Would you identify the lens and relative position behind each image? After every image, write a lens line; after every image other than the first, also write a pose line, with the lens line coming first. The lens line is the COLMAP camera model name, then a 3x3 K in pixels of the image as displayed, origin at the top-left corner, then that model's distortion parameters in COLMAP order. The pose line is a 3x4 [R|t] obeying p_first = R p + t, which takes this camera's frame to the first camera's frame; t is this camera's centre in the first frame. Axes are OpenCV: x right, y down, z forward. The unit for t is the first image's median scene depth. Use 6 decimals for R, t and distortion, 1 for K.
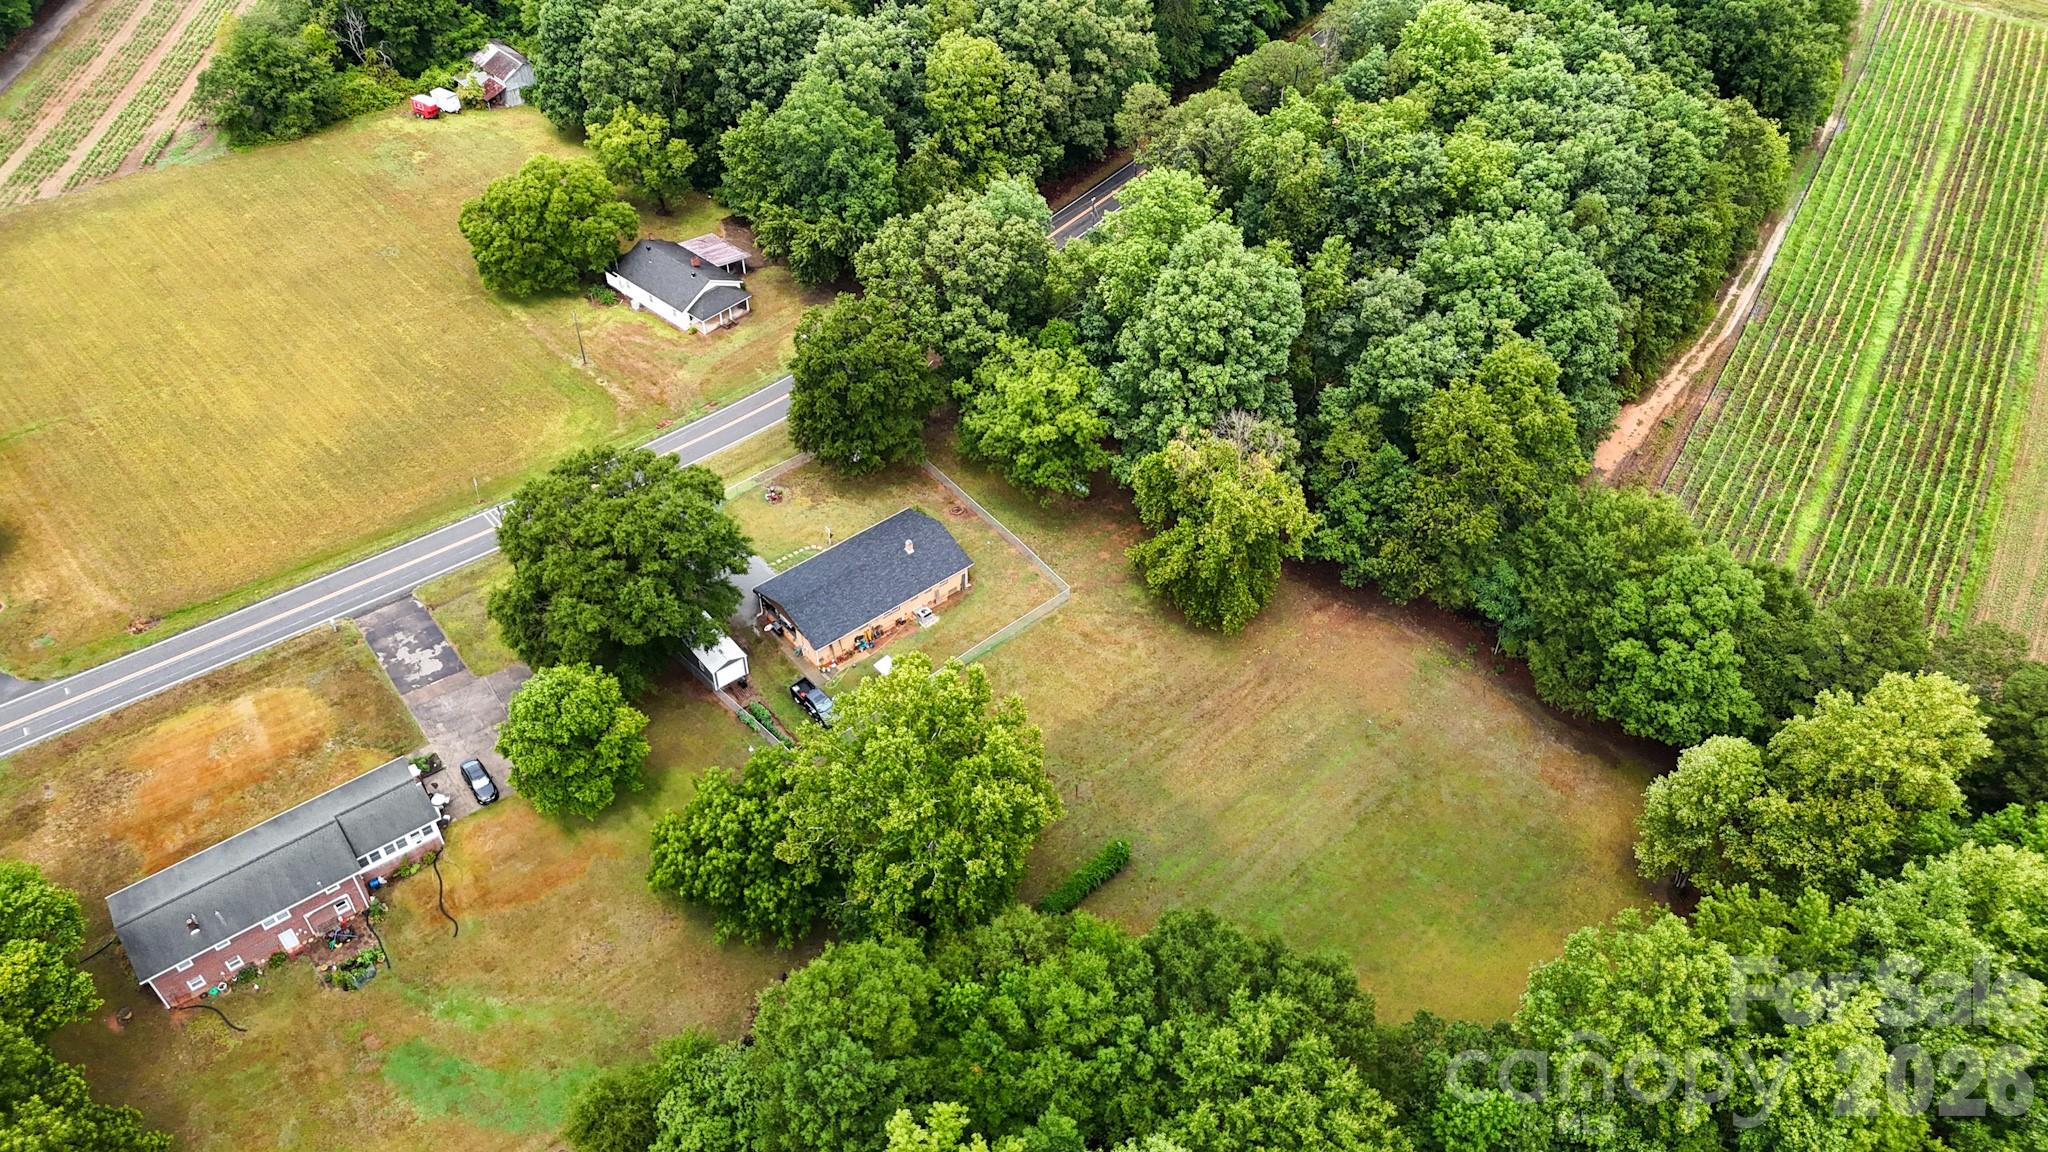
lens RADIAL K [[1507.9, 0, 1029.1], [0, 1507.9, 555.8], [0, 0, 1]] dist [0.077896, -0.077893]
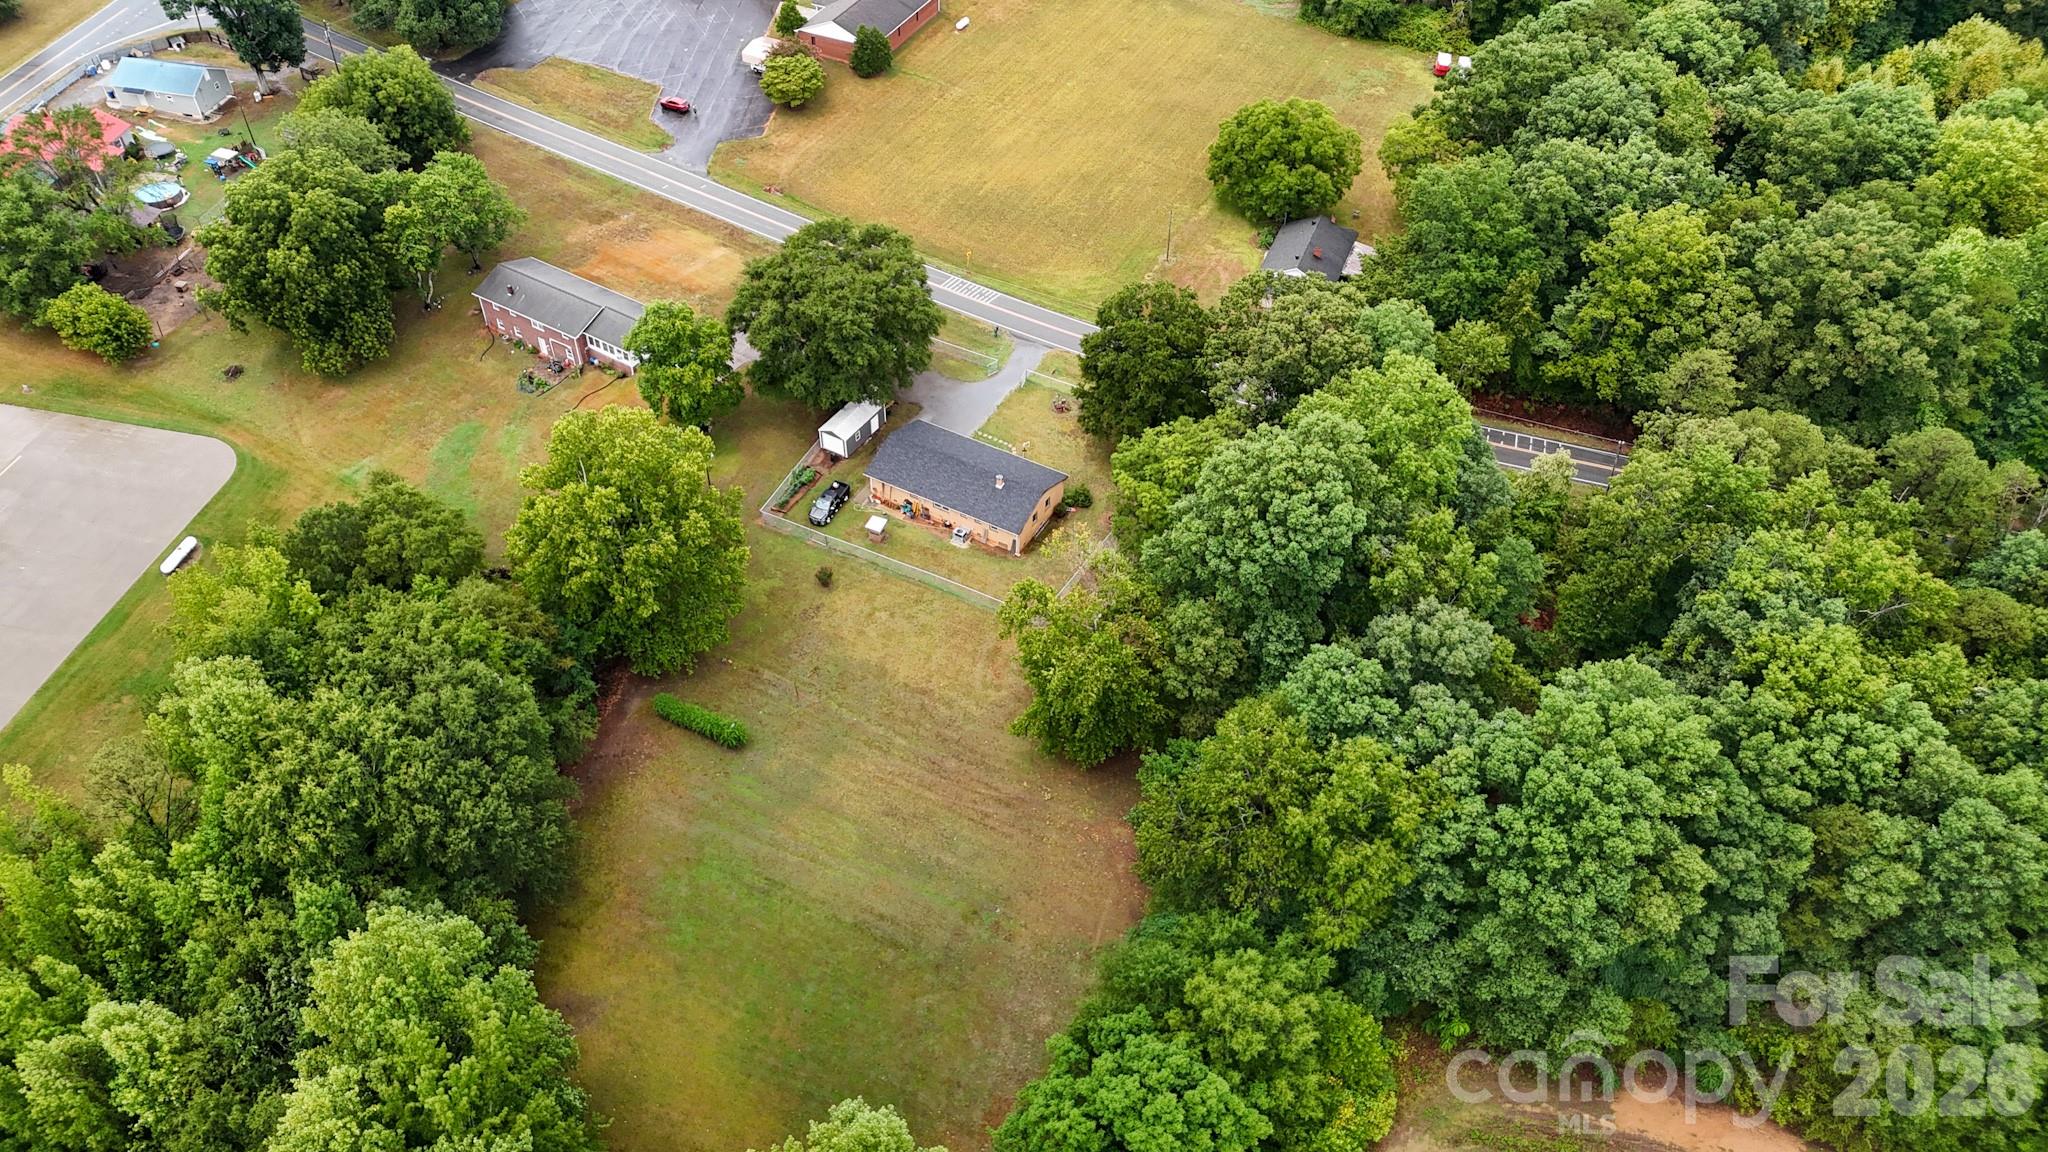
lens RADIAL K [[1507.9, 0, 1025.6], [0, 1507.9, 560.6], [0, 0, 1]] dist [0.077896, -0.077893]
pose [[0.345729, 0.640814, -0.685440, 0.726626], [-0.648213, 0.691273, 0.319314, -0.335458], [0.678447, 0.333915, 0.654377, 0.371394]]
